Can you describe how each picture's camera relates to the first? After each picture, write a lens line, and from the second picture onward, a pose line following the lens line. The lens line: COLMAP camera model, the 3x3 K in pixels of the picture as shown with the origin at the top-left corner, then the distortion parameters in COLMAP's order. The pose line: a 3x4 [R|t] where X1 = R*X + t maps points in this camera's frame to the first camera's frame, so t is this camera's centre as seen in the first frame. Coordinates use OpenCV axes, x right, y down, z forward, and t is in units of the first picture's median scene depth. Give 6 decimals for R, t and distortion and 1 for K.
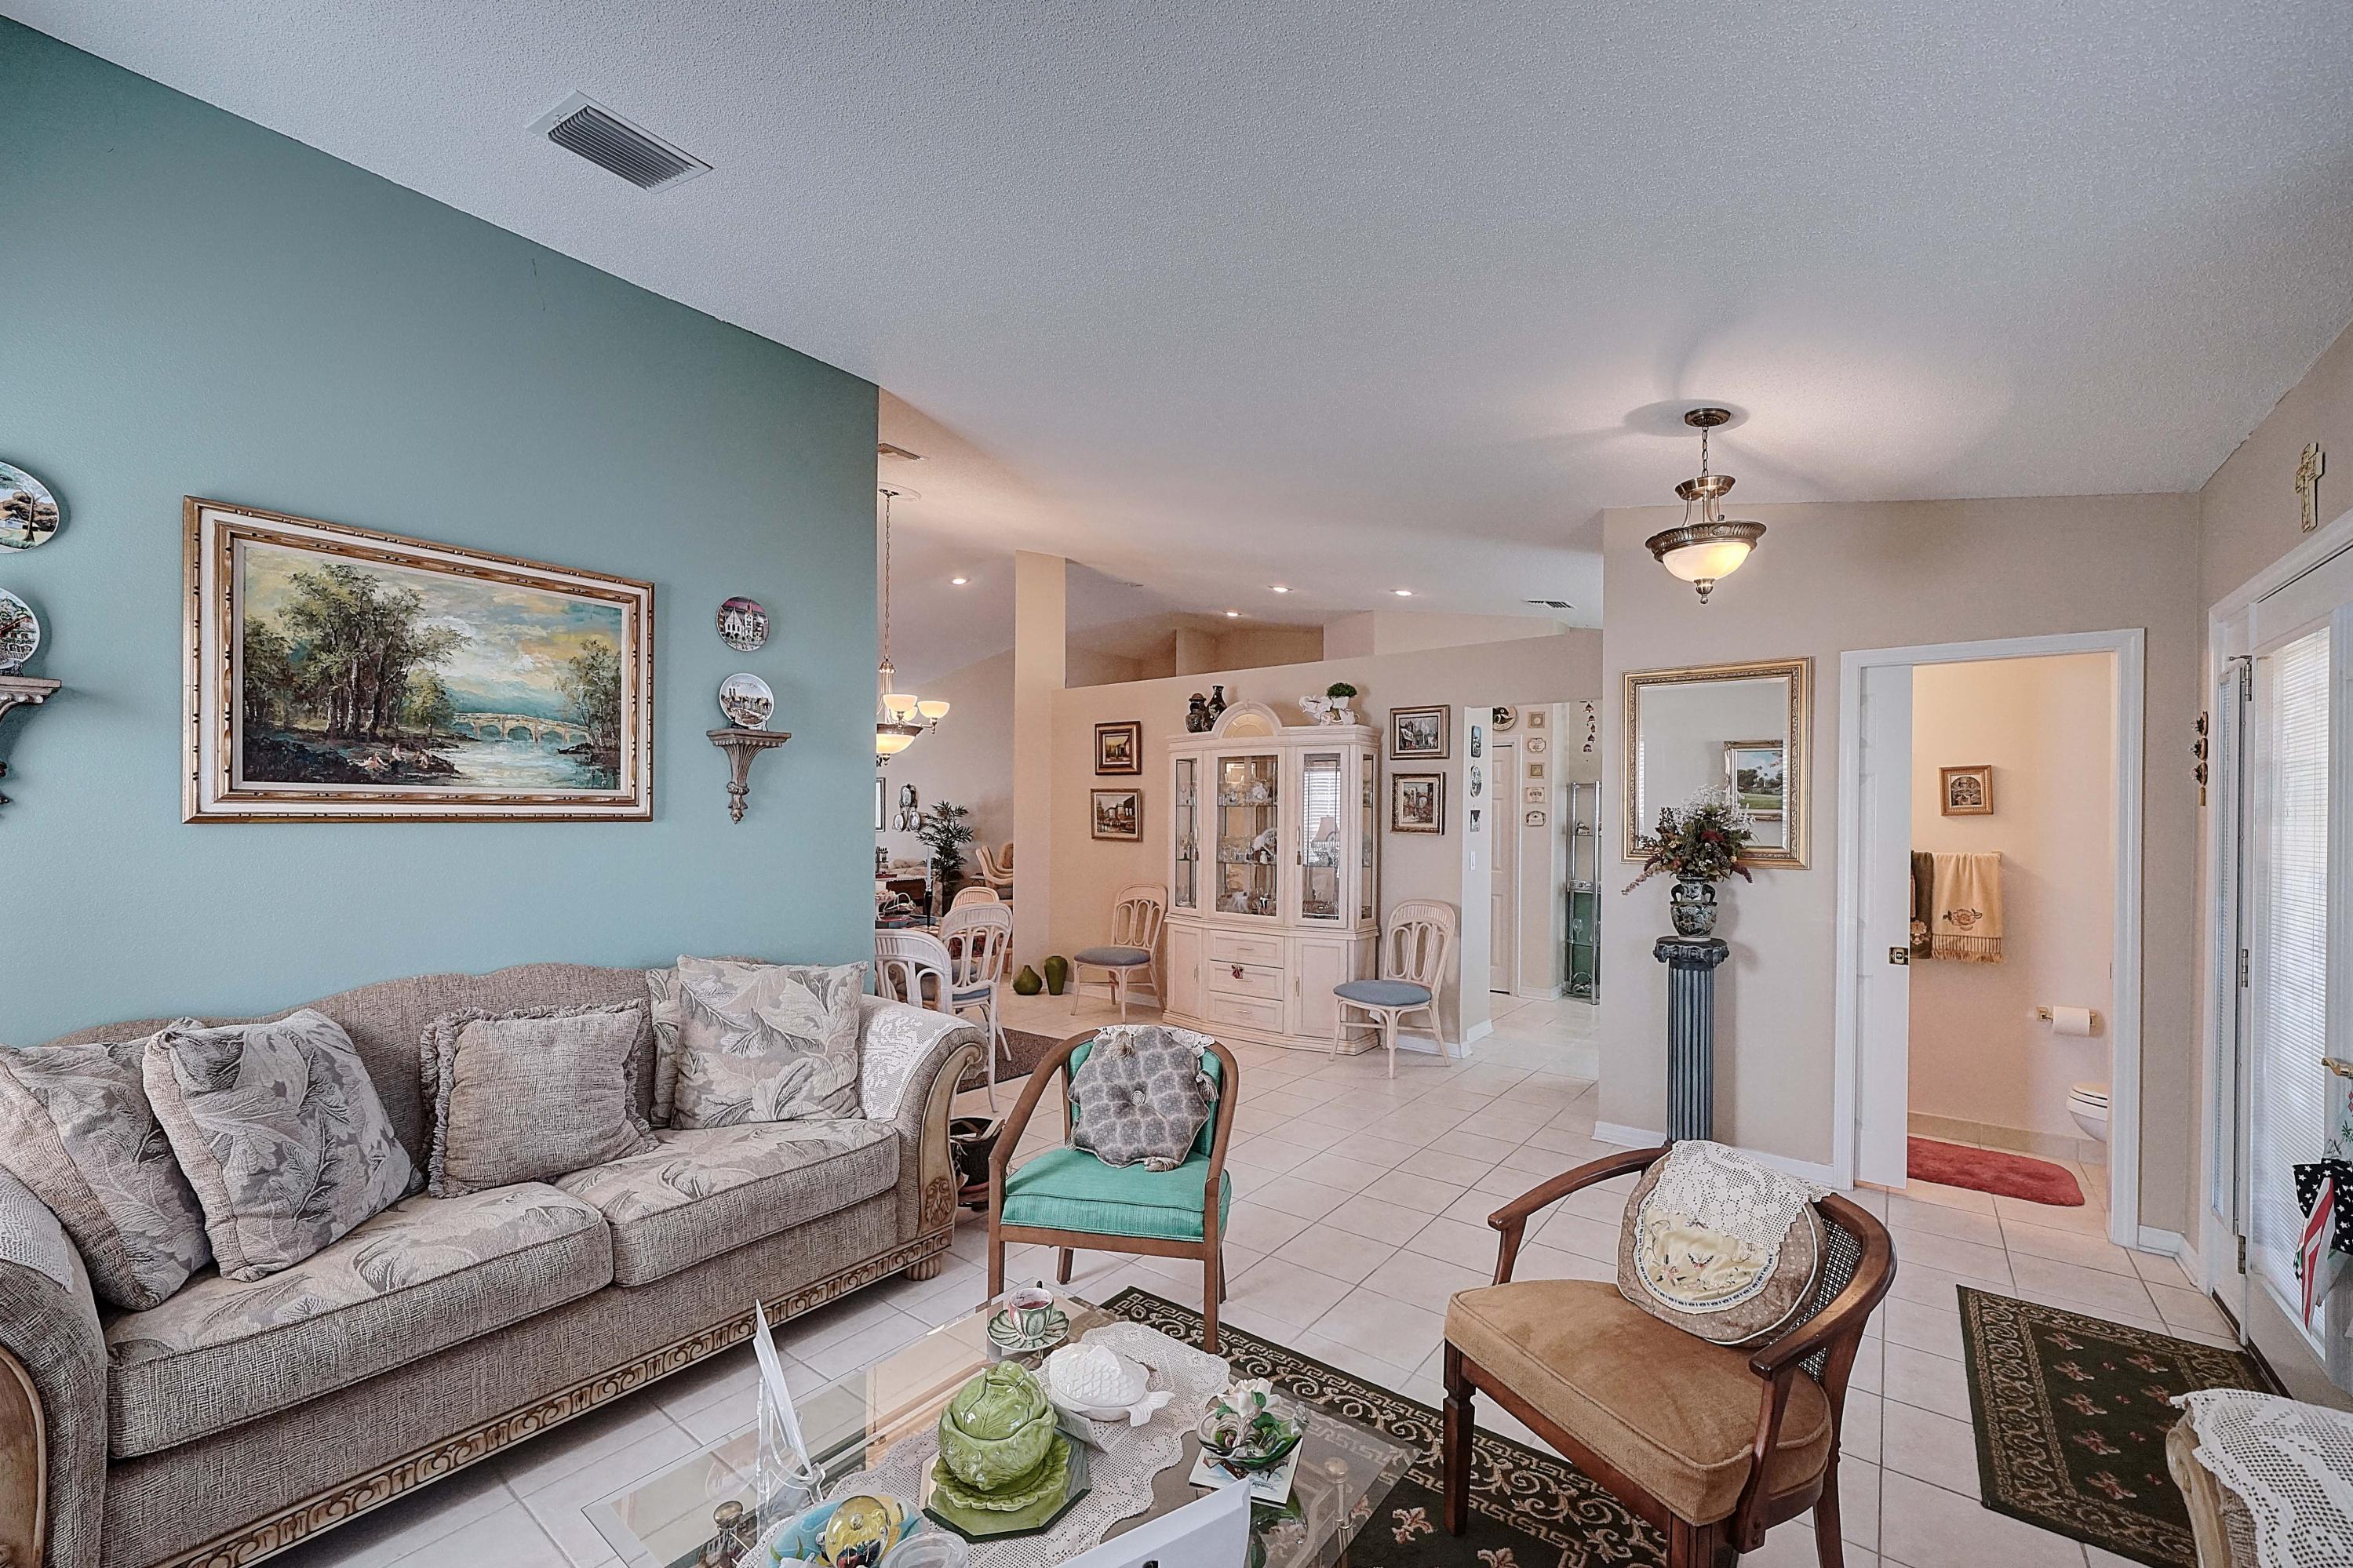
lens RADIAL K [[928.0, 0, 1178.6], [0, 928.0, 815.3], [0, 0, 1]] dist [-0.003149, 0.000639]
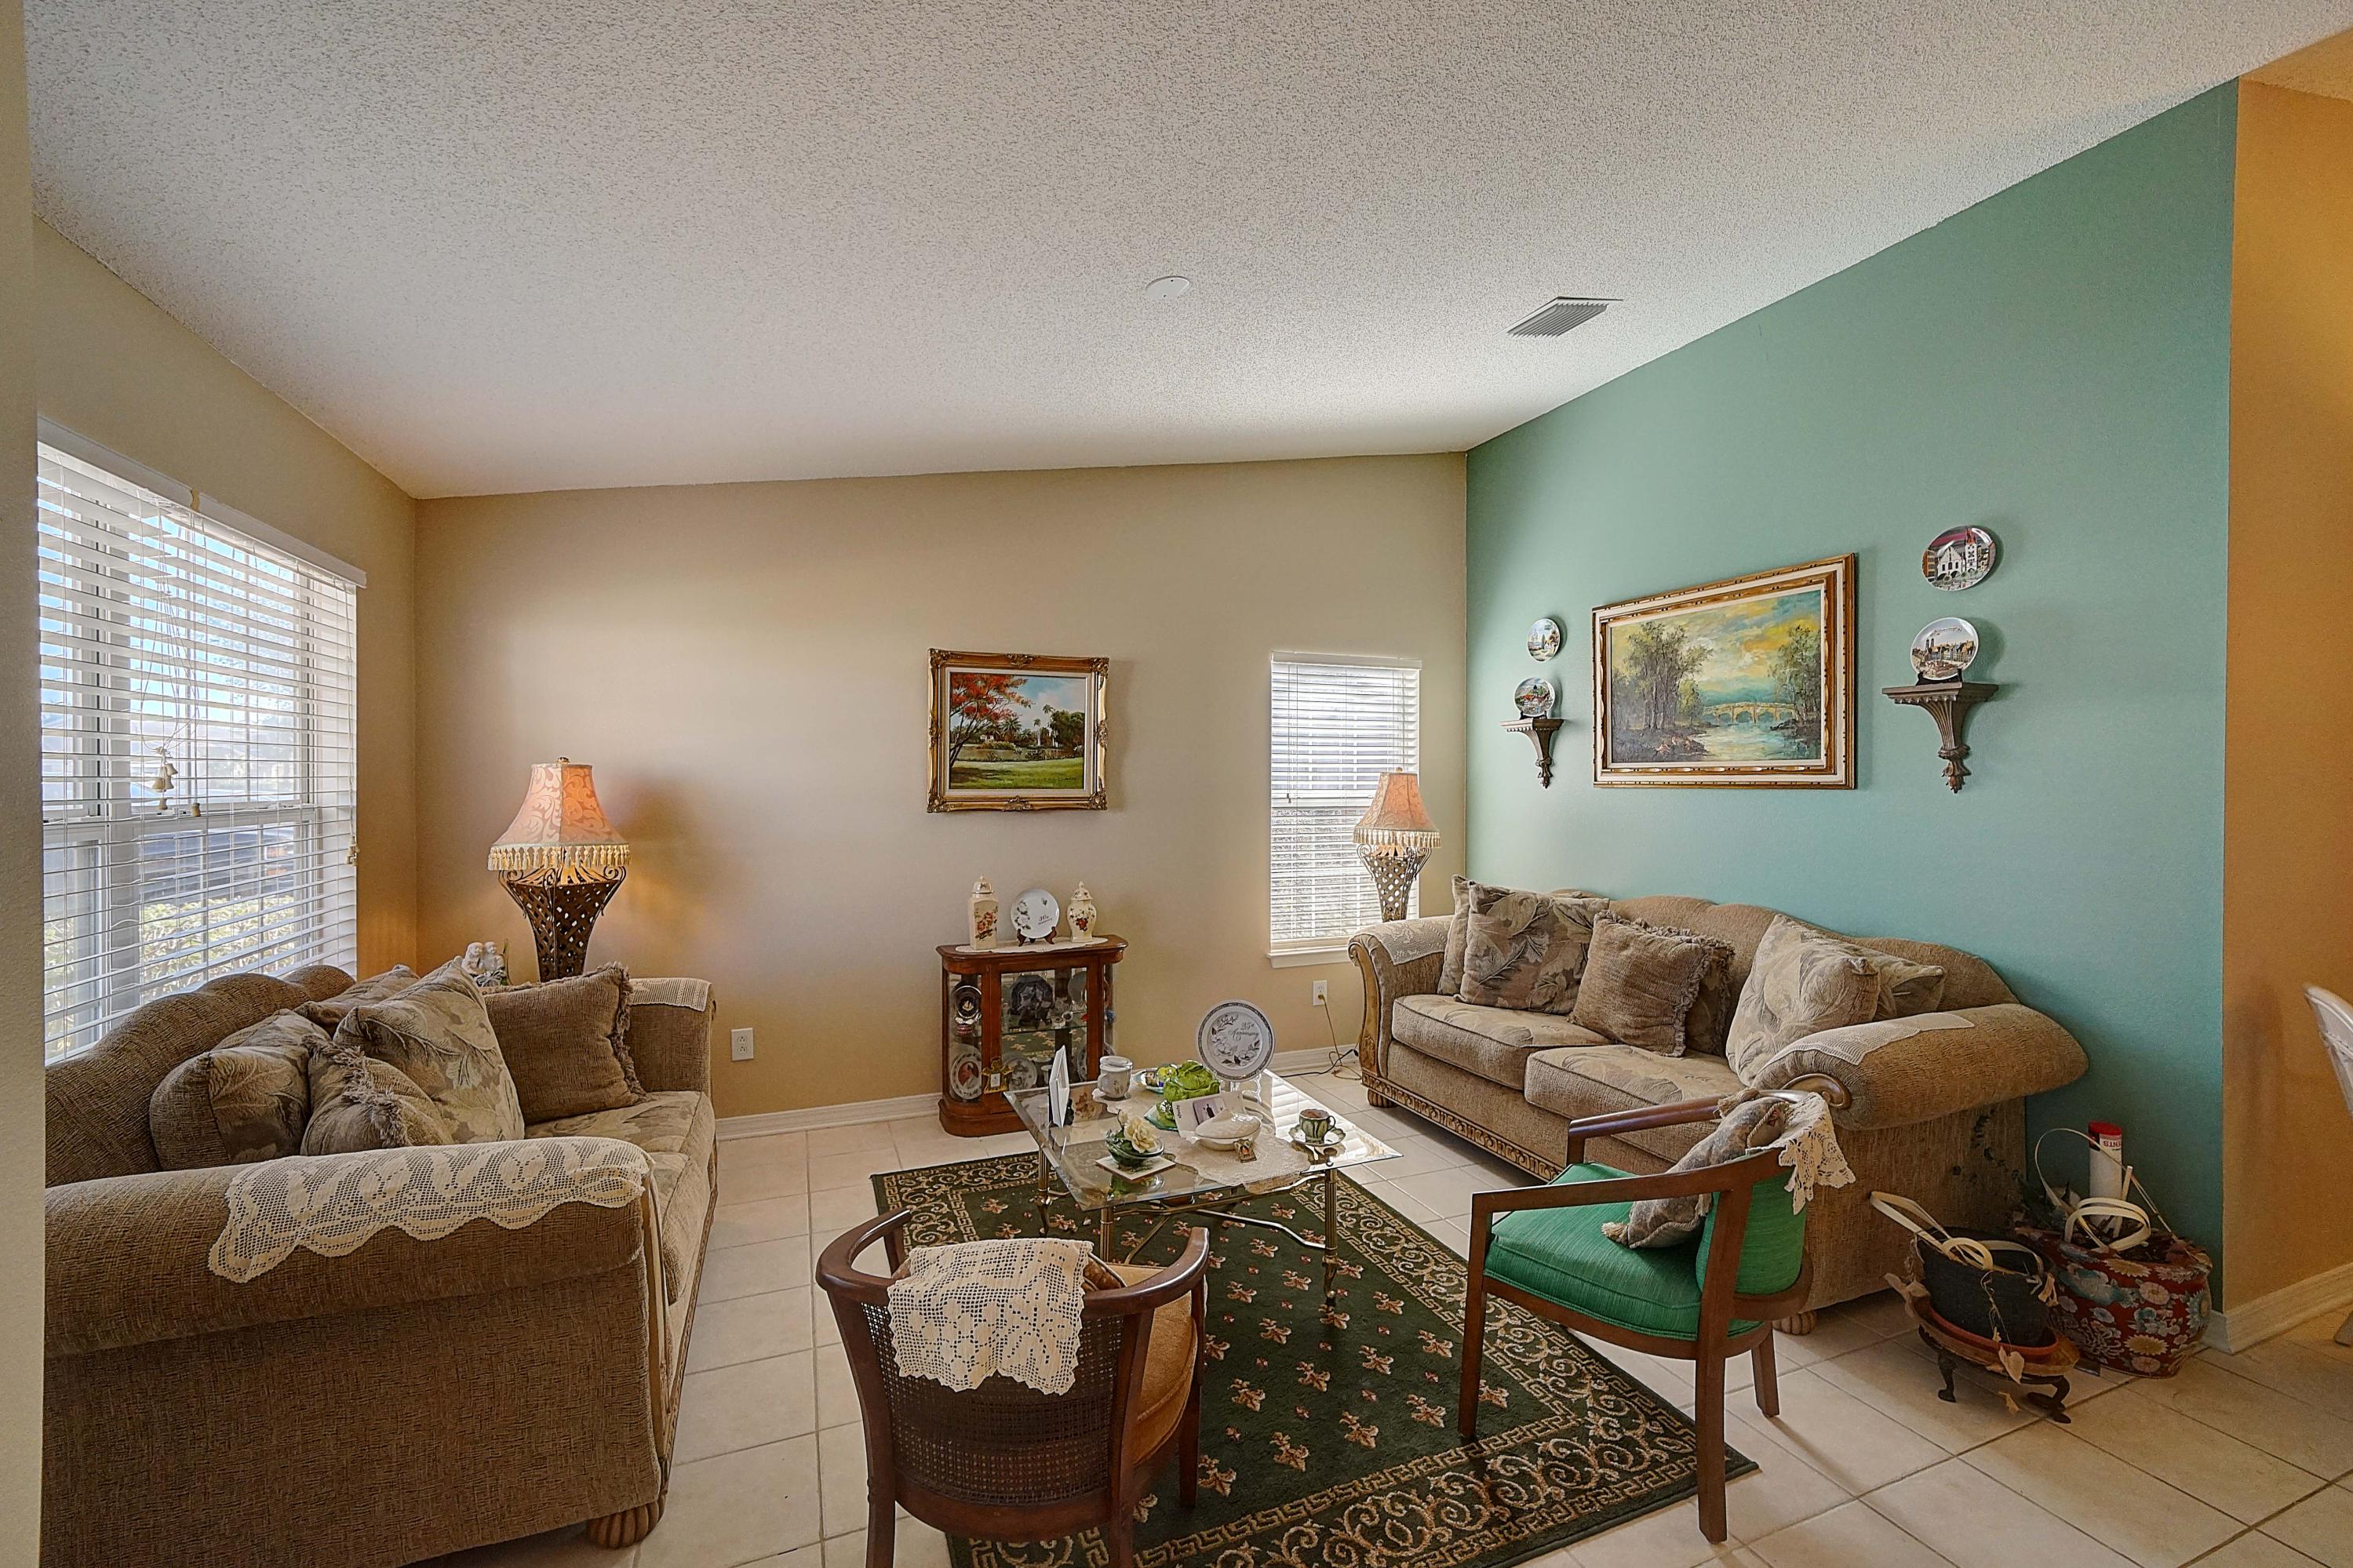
lens RADIAL K [[928.0, 0, 1170.9], [0, 928.0, 782.1], [0, 0, 1]] dist [-0.003149, 0.000639]
pose [[-0.498544, -0.002637, -0.866860, 0.733105], [-0.005036, 0.999987, -0.000146, 0.002906], [0.866850, 0.004293, -0.498551, 0.933223]]
